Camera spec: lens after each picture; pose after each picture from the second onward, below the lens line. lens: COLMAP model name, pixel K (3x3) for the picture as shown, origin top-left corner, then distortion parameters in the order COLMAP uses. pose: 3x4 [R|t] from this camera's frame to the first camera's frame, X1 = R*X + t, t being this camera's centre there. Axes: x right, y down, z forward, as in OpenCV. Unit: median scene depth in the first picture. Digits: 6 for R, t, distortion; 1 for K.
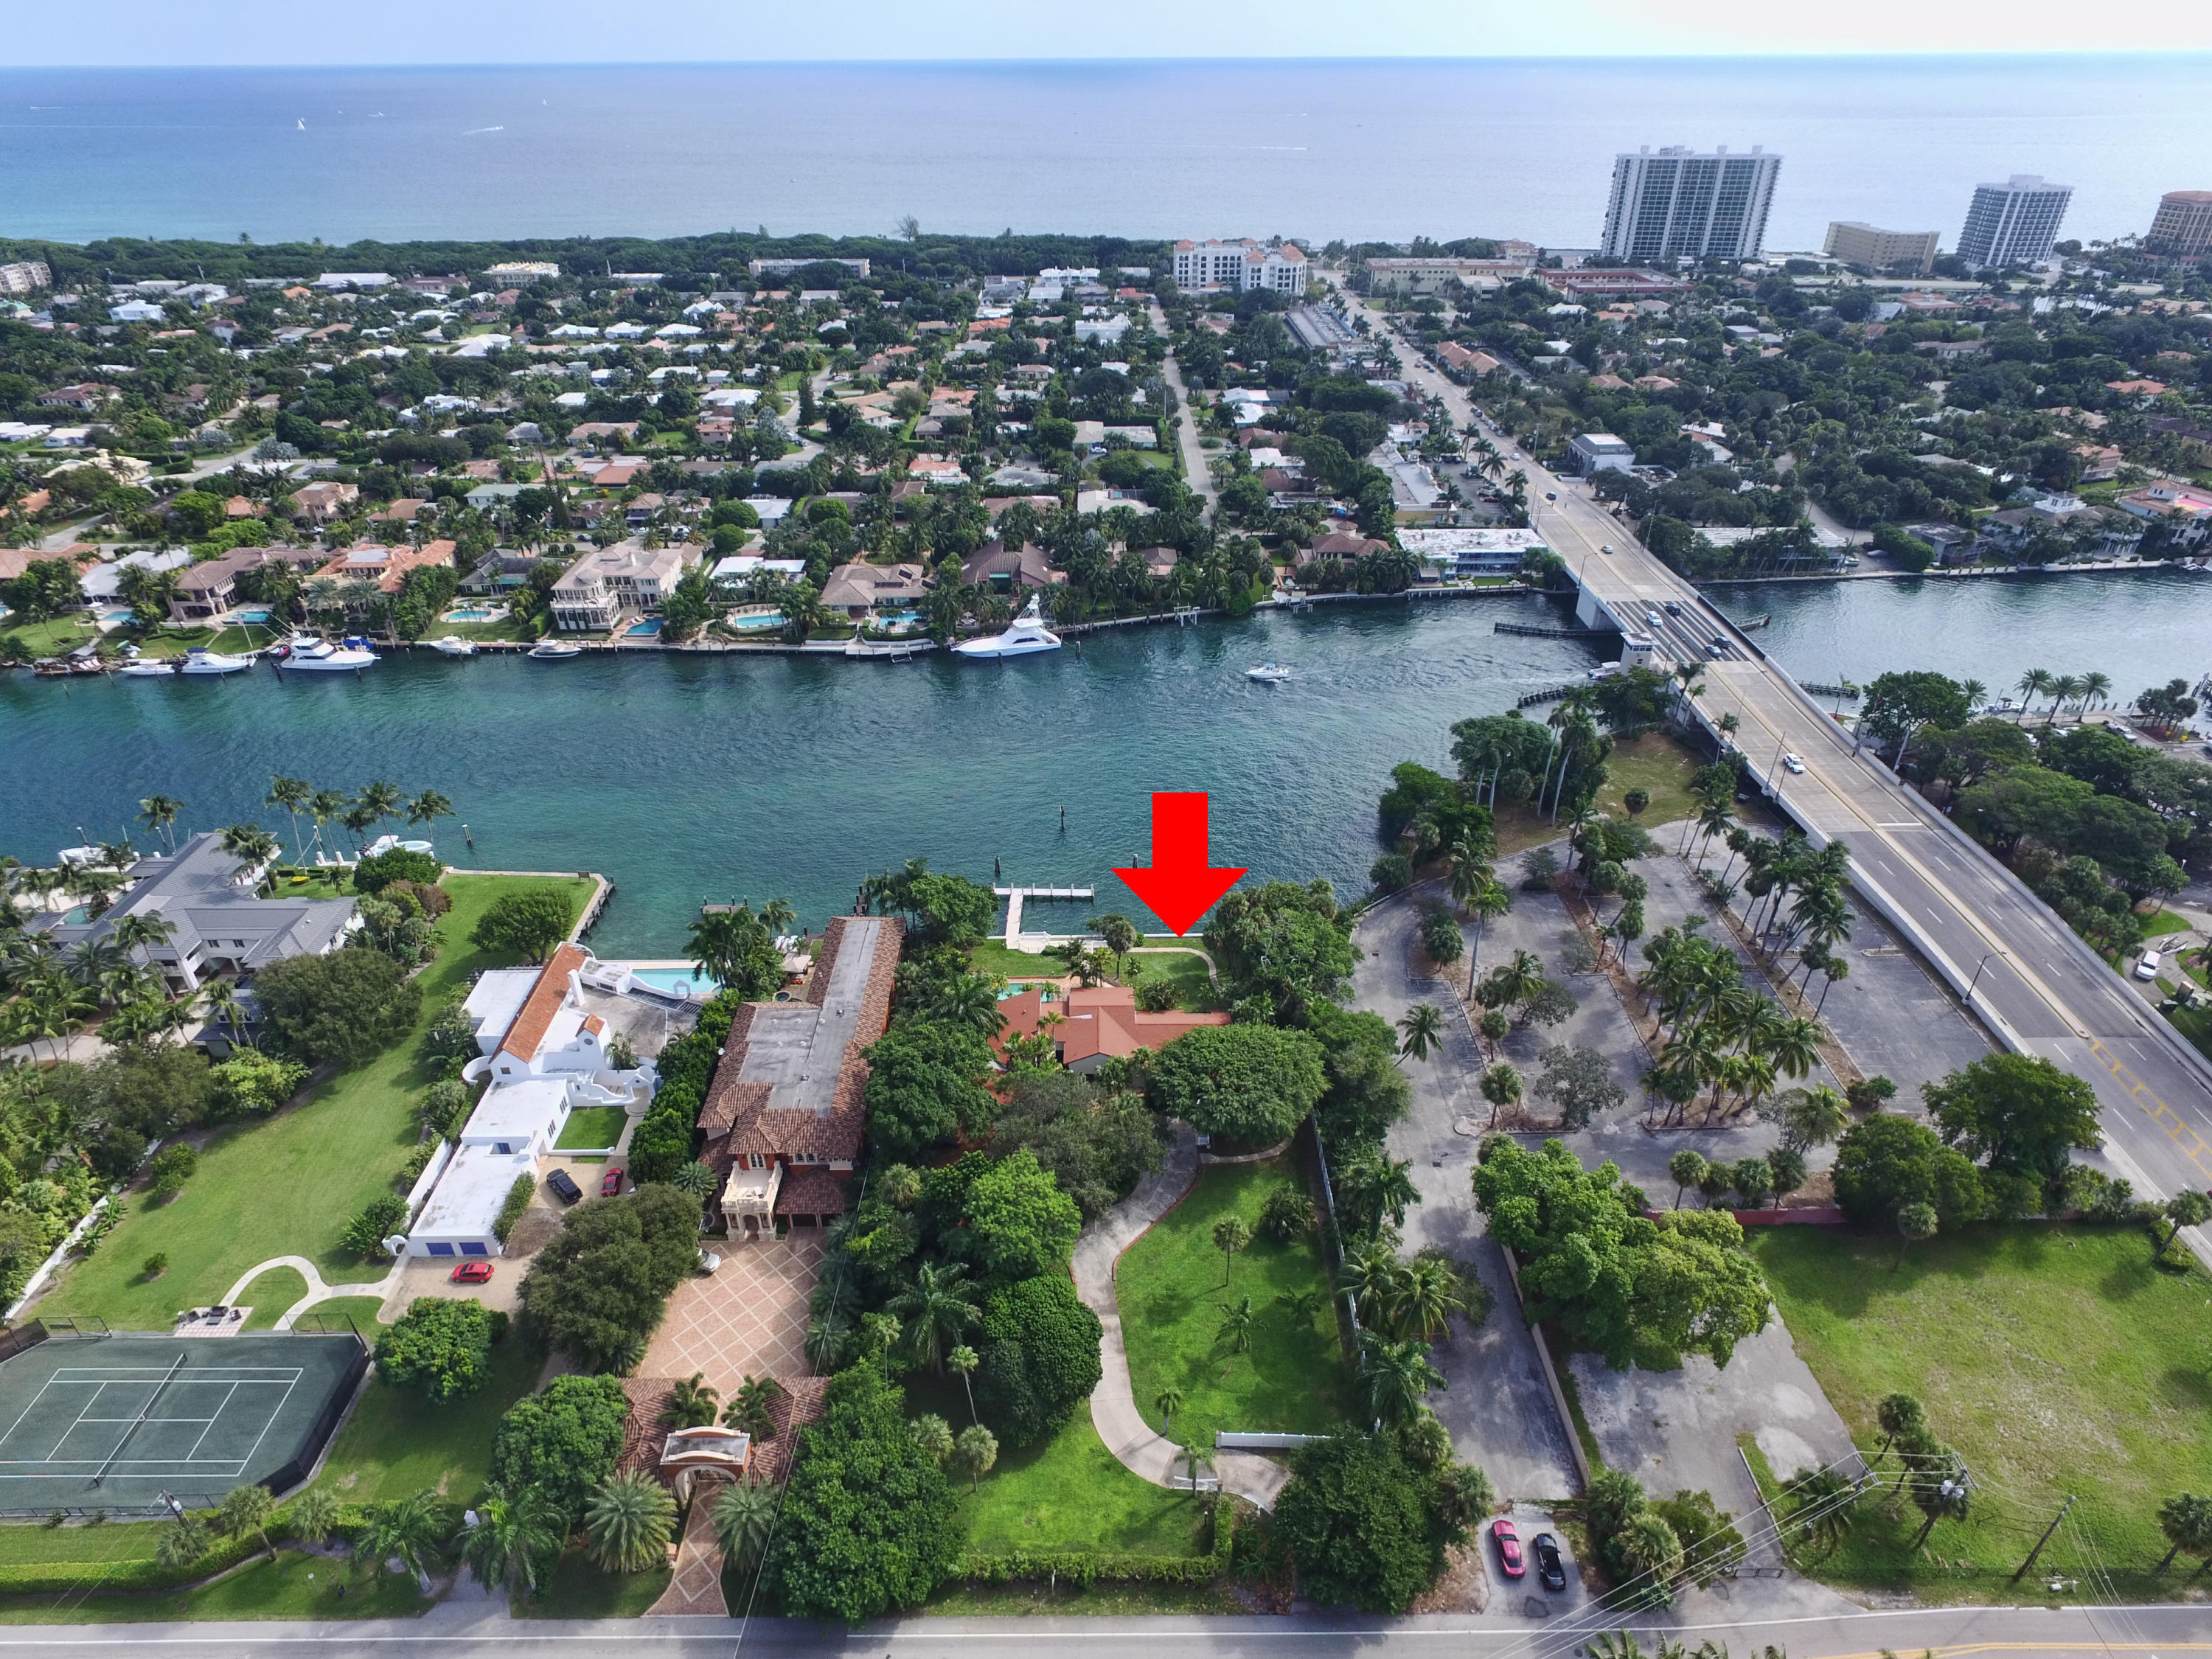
lens RADIAL K [[1290.7, 0, 1106.0], [0, 1290.7, 829.5], [0, 0, 1]] dist [-0.008377, 0.011217]
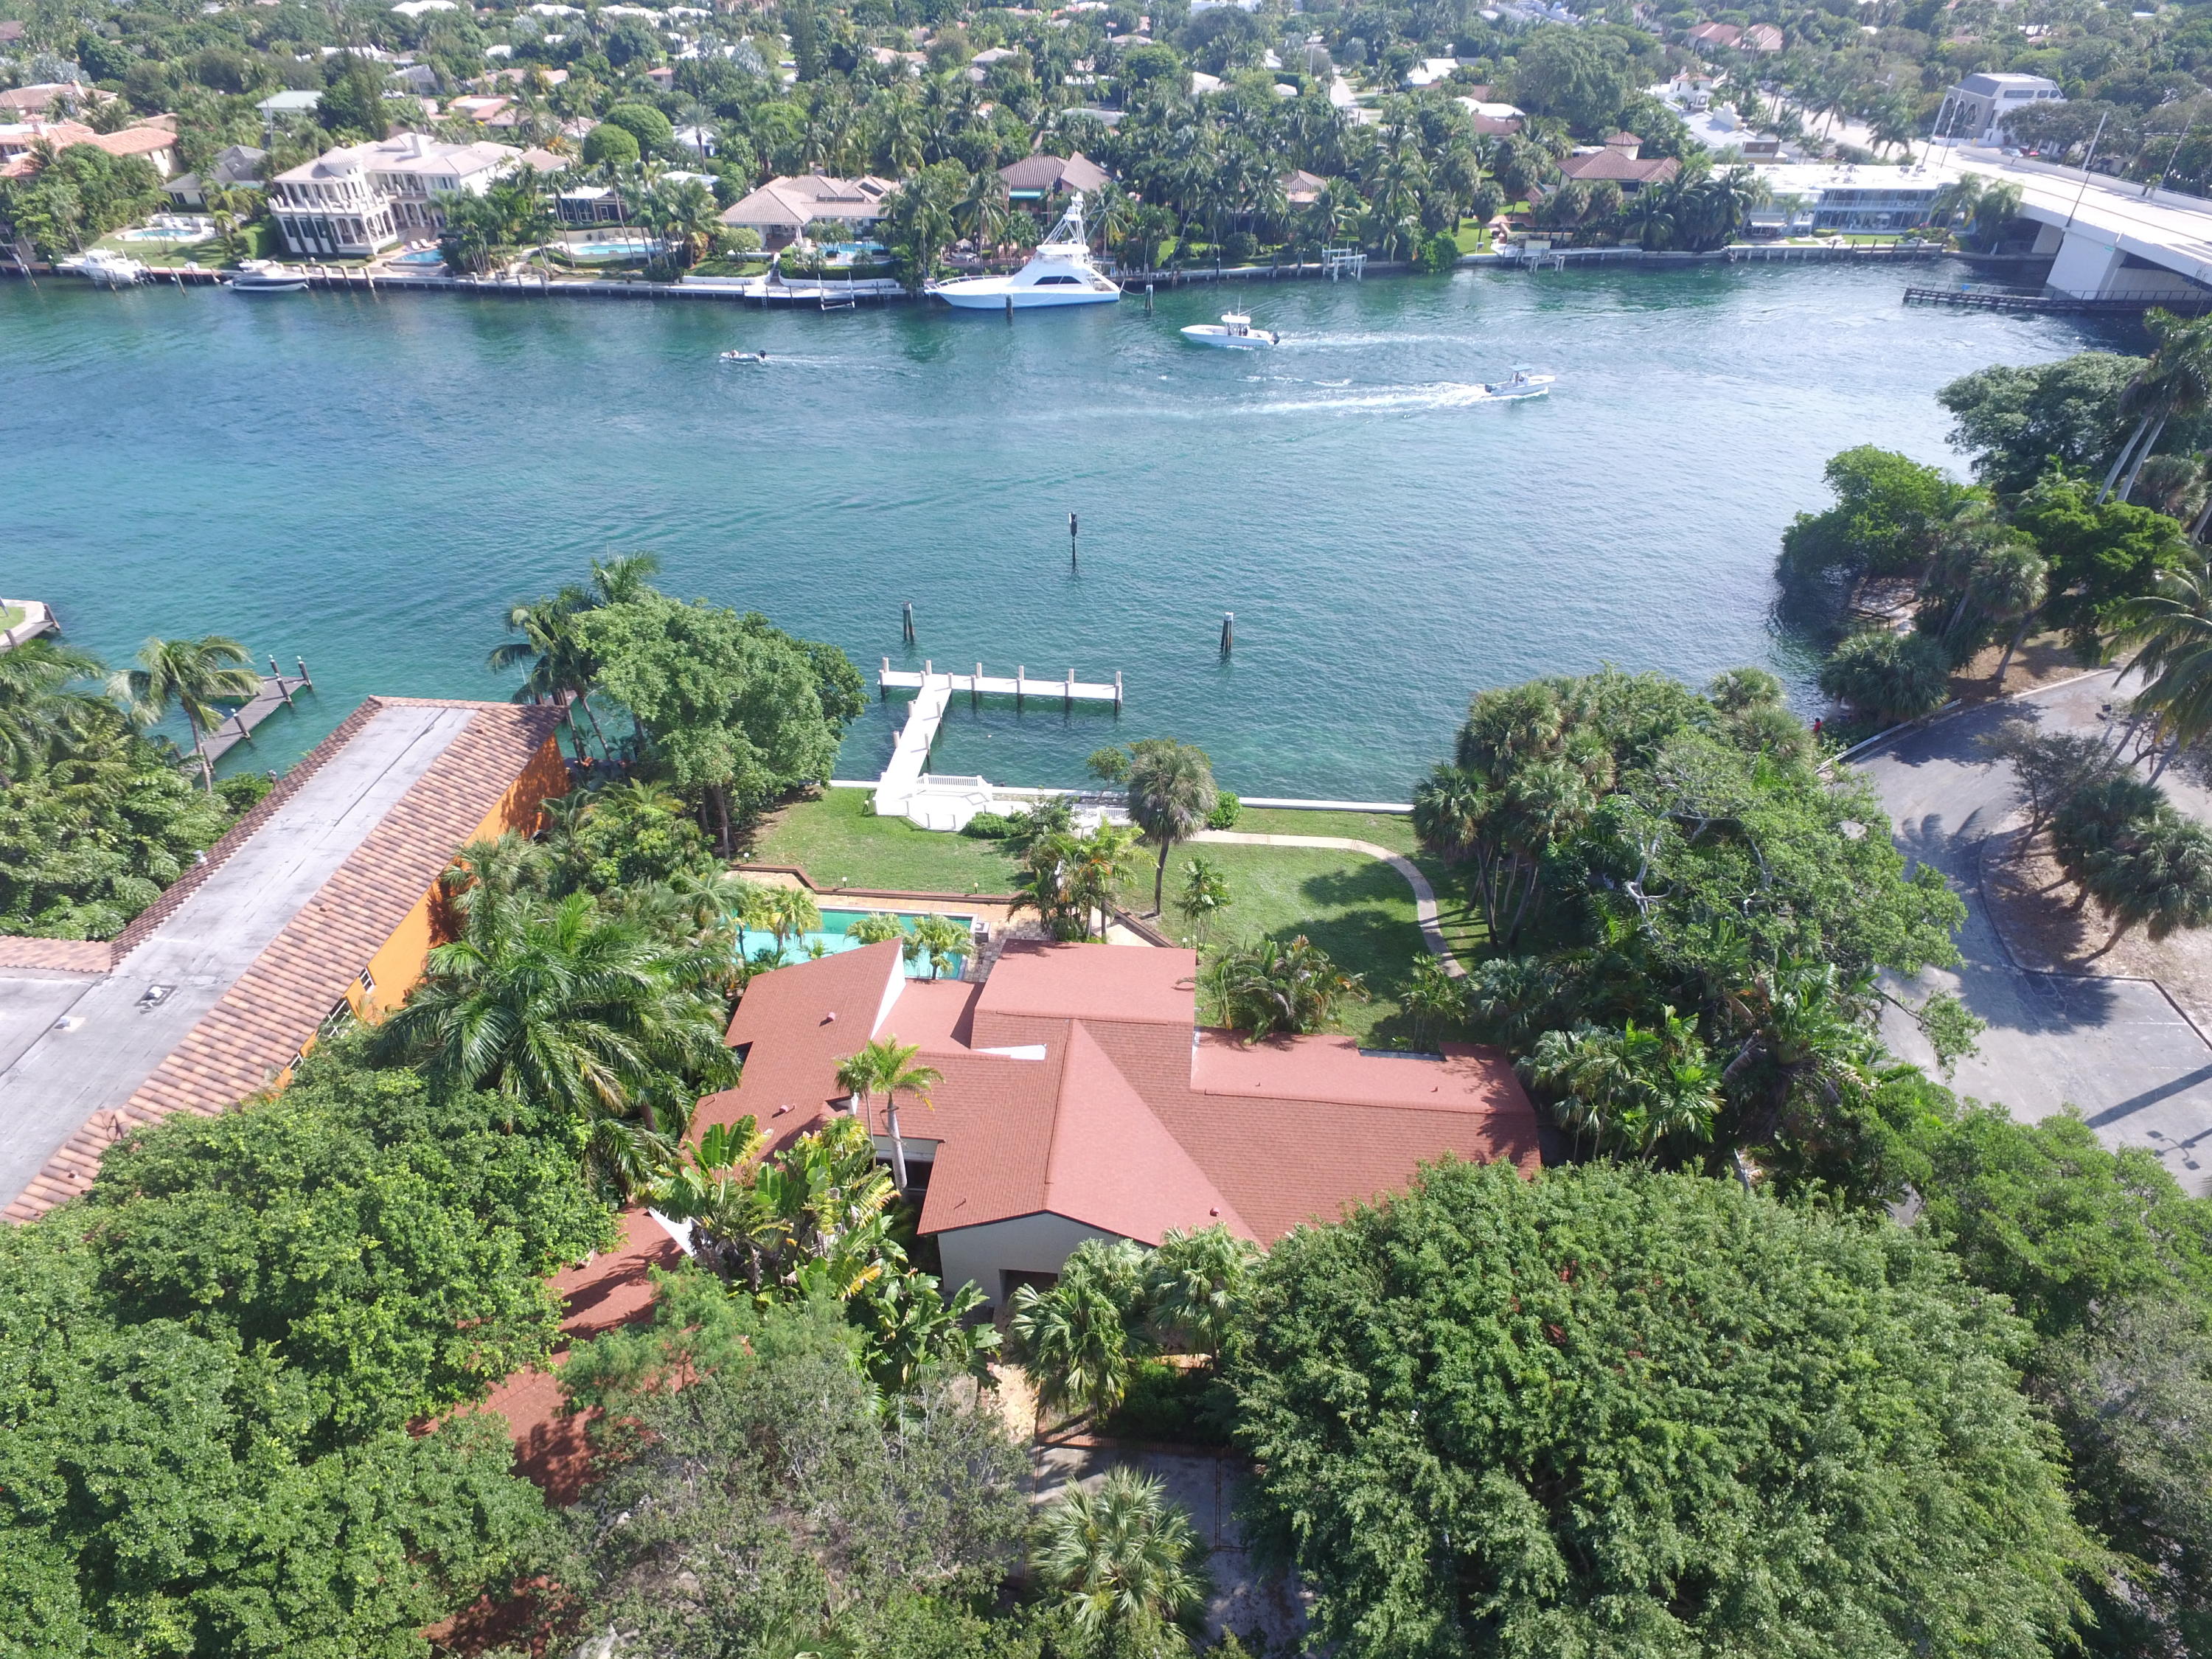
lens RADIAL K [[1290.7, 0, 1106.0], [0, 1290.7, 829.5], [0, 0, 1]] dist [-0.008377, 0.011217]
pose [[0.995912, 0.056617, -0.070382, 0.012128], [-0.050072, 0.994544, 0.091516, 0.038700], [0.075179, -0.087618, 0.993313, 0.414285]]
